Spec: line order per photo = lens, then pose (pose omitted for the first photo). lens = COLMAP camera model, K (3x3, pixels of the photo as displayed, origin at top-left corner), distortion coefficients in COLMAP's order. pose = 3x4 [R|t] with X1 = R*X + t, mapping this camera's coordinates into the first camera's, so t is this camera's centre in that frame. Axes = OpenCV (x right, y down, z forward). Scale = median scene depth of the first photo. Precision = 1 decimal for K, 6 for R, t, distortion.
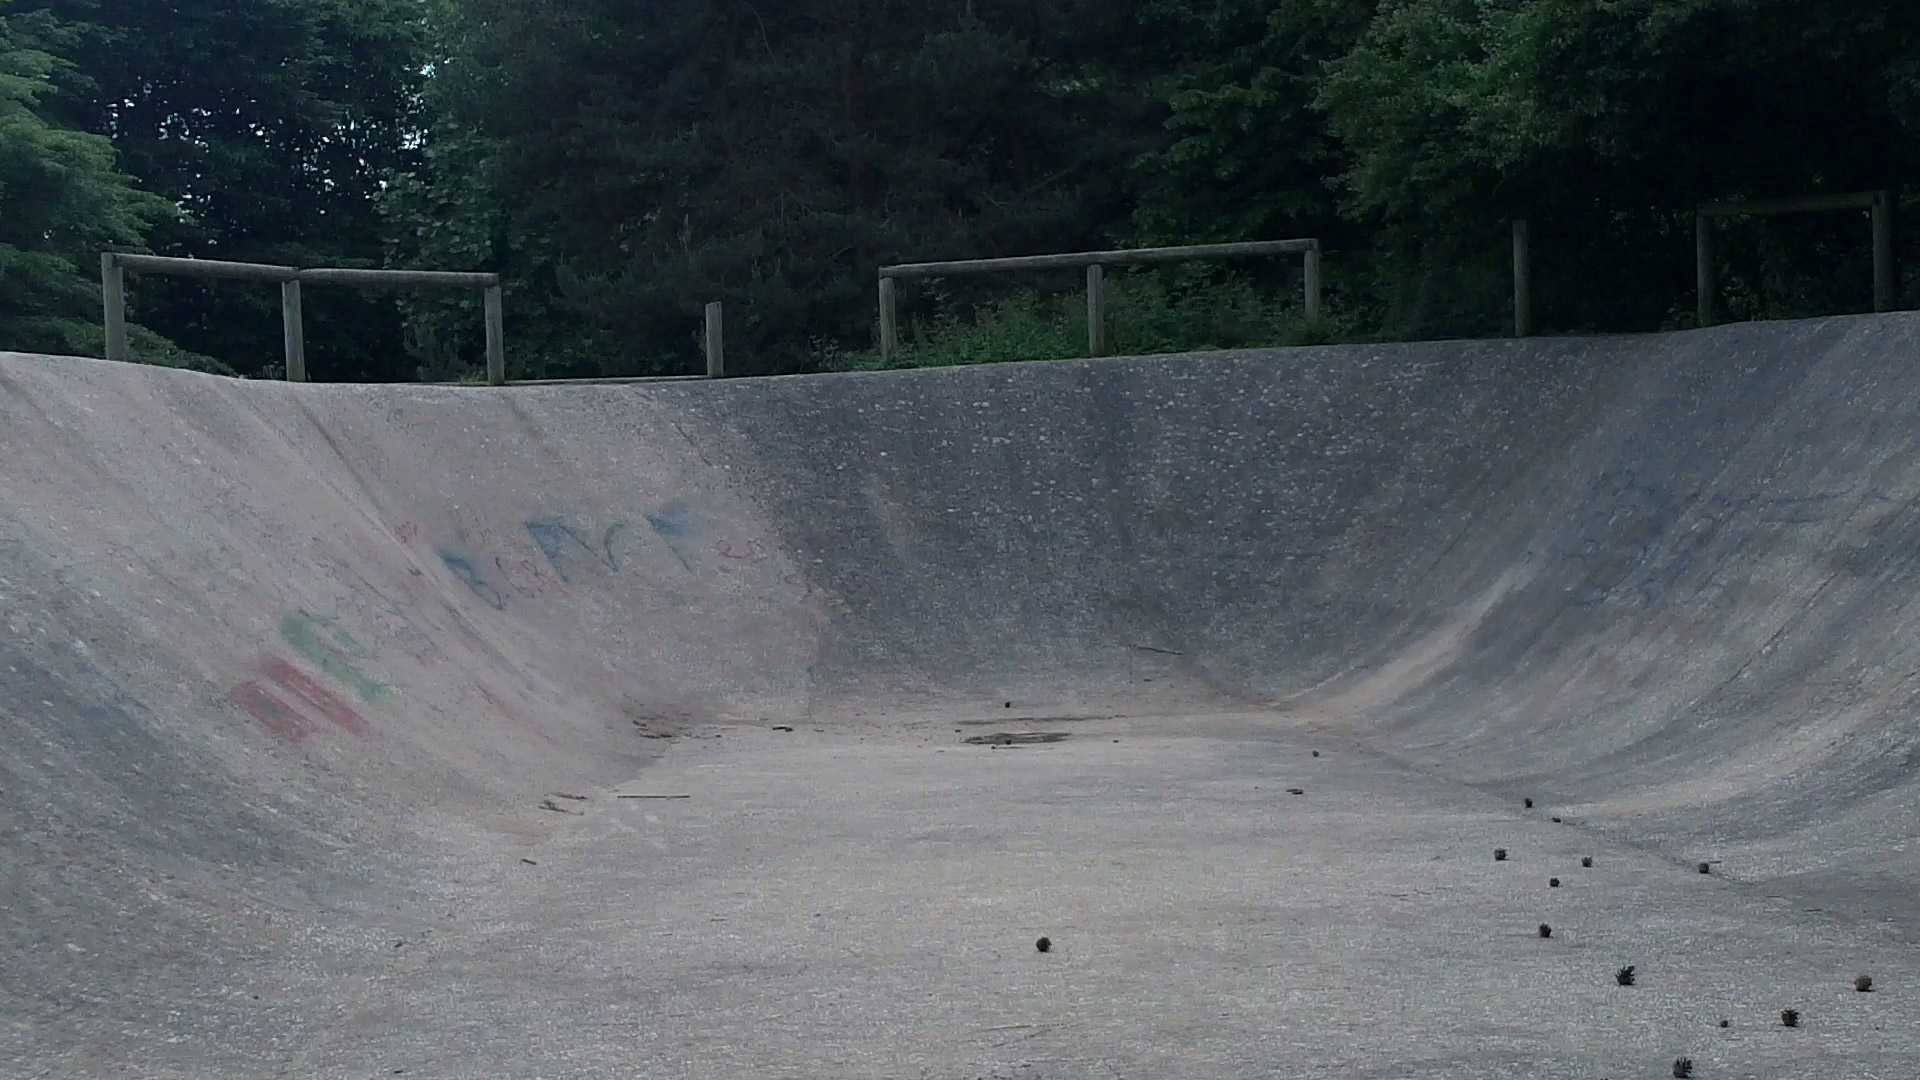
lens RADIAL K [[2424.2, 0, 959.9], [0, 2424.2, 426.4], [0, 0, 1]] dist [-0.006548, -0.029676]
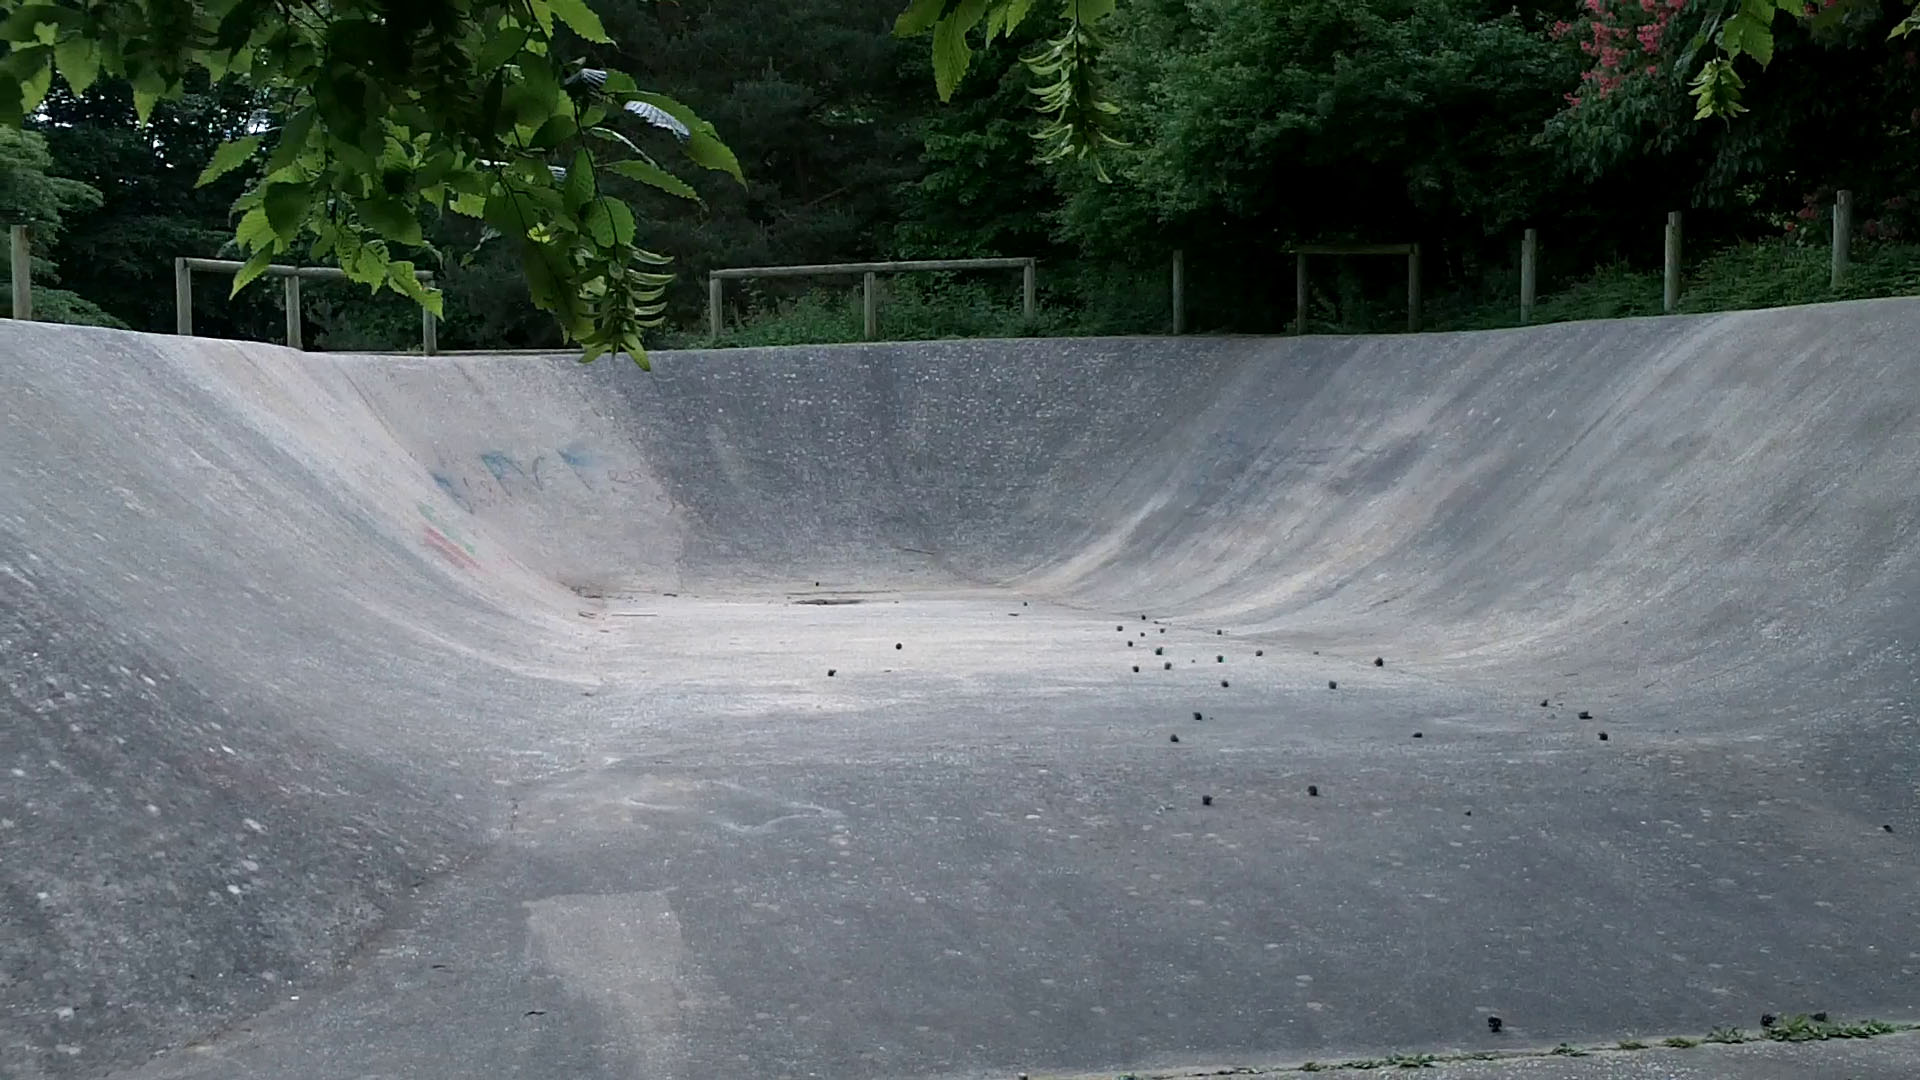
lens RADIAL K [[2963.5, 0, 959.2], [0, 2963.5, 480.6], [0, 0, 1]] dist [0.011553, -0.224411]
pose [[0.992413, 0.015525, 0.121968, -0.104412], [-0.020092, 0.999139, 0.036302, -0.013029], [-0.121300, -0.038477, 0.991870, -0.714144]]
